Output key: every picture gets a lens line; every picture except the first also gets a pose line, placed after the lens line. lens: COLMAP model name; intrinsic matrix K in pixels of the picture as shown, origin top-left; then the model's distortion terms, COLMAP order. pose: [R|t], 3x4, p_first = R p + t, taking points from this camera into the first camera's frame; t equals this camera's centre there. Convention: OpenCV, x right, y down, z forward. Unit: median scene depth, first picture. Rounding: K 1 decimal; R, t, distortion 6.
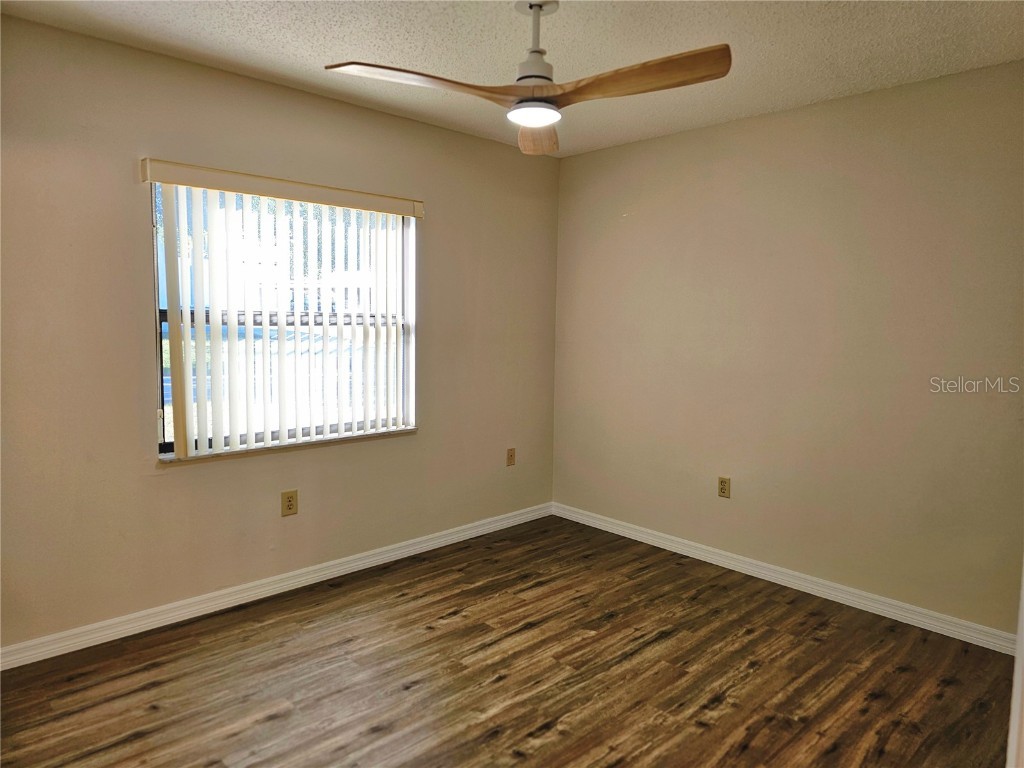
lens RADIAL K [[678.0, 0, 524.5], [0, 678.0, 382.1], [0, 0, 1]] dist [0.038325, -0.030578]
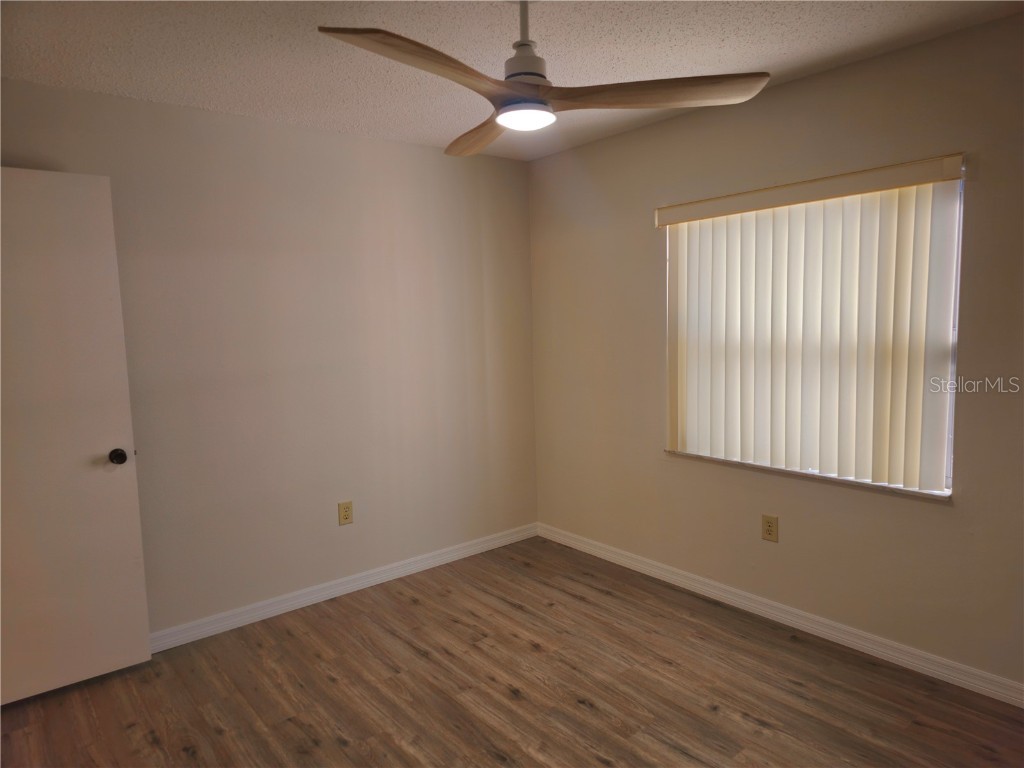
lens RADIAL K [[678.0, 0, 524.5], [0, 678.0, 382.1], [0, 0, 1]] dist [0.038325, -0.030578]
pose [[-0.064938, 0.092515, -0.993592, 0.717099], [-0.071326, 0.992716, 0.097095, -0.110175], [0.995337, 0.077174, -0.057866, 0.826827]]
